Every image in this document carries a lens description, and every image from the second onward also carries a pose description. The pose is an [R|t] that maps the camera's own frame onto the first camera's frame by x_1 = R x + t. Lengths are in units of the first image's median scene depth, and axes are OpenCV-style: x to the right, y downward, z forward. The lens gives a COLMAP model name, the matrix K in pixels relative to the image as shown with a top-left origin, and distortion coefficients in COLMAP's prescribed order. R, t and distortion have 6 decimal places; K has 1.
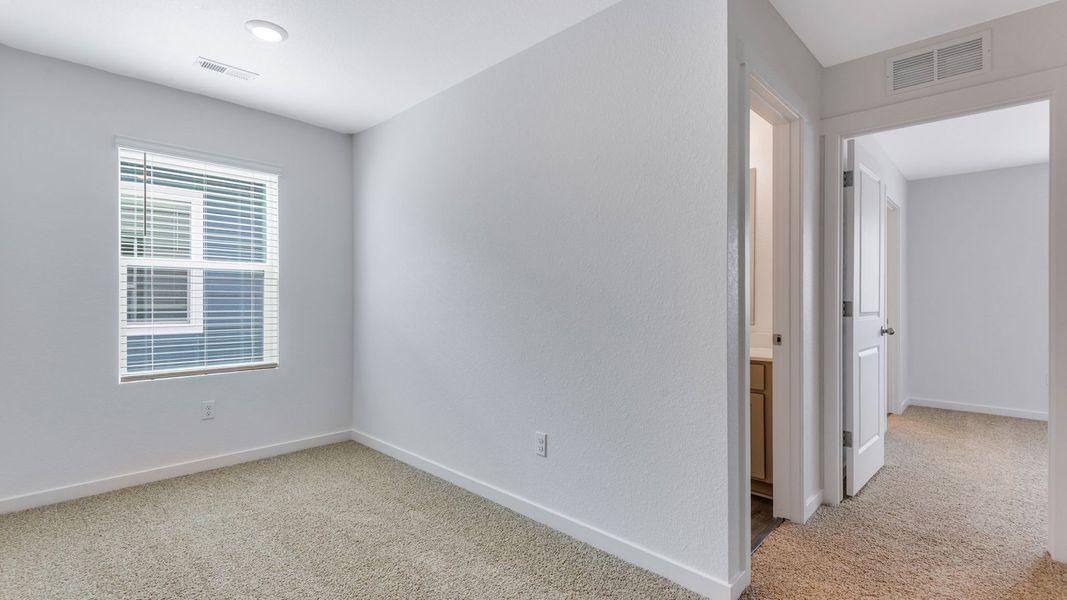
lens RADIAL K [[485.5, 0, 528.5], [0, 485.5, 300.3], [0, 0, 1]] dist [-0.002461, -0.000863]
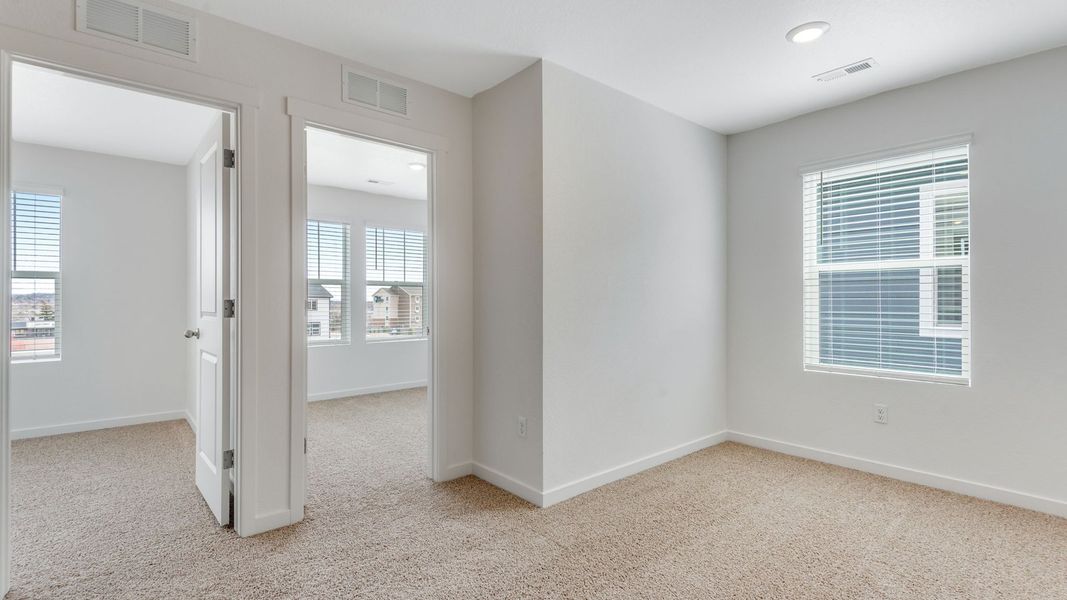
lens RADIAL K [[485.5, 0, 533.7], [0, 485.5, 300.1], [0, 0, 1]] dist [-0.002461, -0.000863]
pose [[-0.093622, -0.001331, -0.995607, 0.363845], [-0.001679, 0.999998, -0.001179, -0.000018], [0.995606, 0.001562, -0.093624, 0.383467]]
